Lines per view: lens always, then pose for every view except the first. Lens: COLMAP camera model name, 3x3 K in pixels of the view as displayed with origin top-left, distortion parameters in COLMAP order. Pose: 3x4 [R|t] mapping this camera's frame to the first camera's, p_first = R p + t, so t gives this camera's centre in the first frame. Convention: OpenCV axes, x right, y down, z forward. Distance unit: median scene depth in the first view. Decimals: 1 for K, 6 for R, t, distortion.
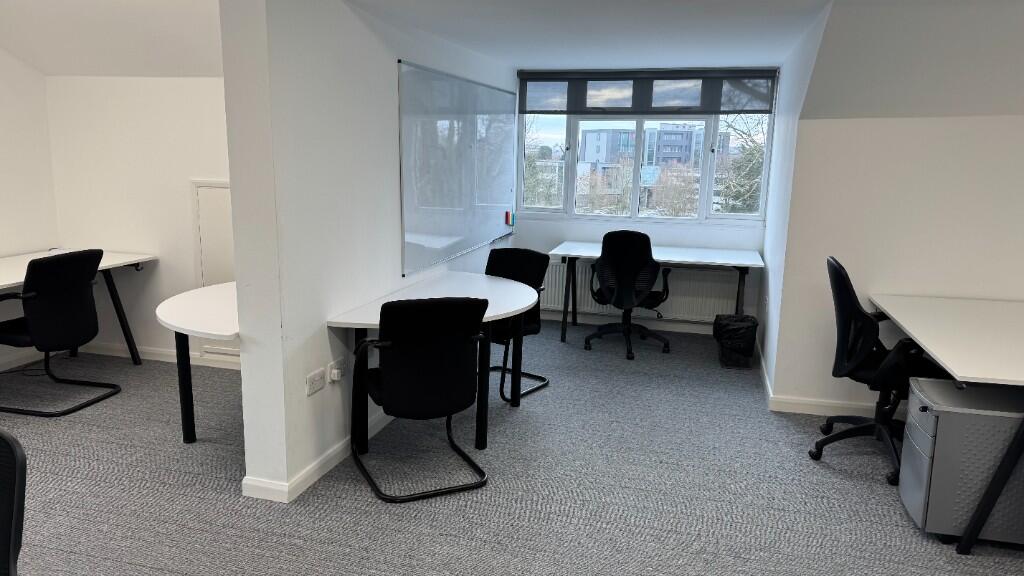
lens RADIAL K [[717.4, 0, 508.6], [0, 717.4, 294.1], [0, 0, 1]] dist [0.153044, -0.210834]
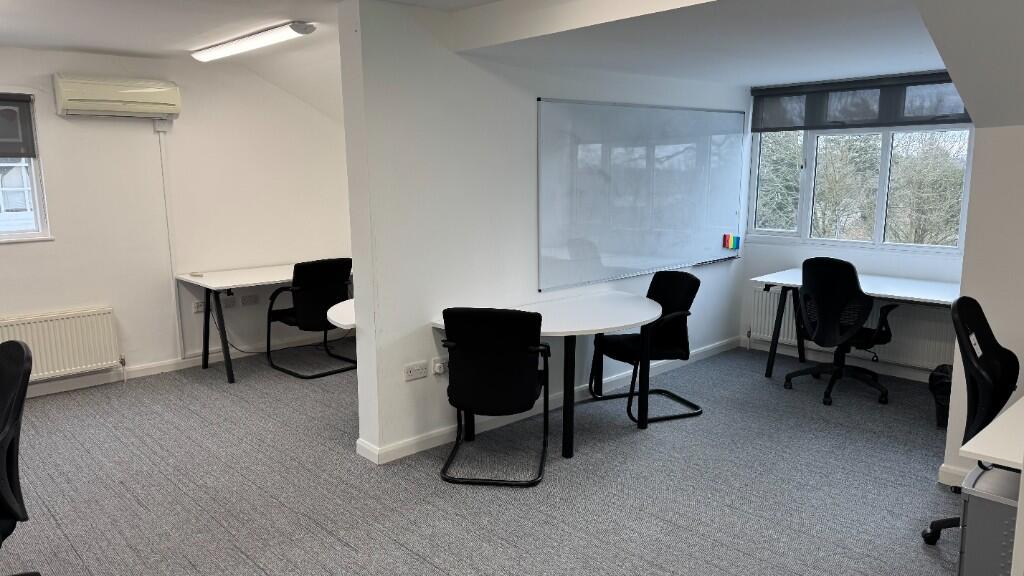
lens RADIAL K [[717.4, 0, 508.6], [0, 717.4, 294.1], [0, 0, 1]] dist [0.153044, -0.210834]
pose [[0.850035, 0.060450, -0.523245, 0.367323], [-0.076847, 0.996996, -0.009660, -0.005729], [0.521090, 0.048421, 0.852127, 0.036464]]
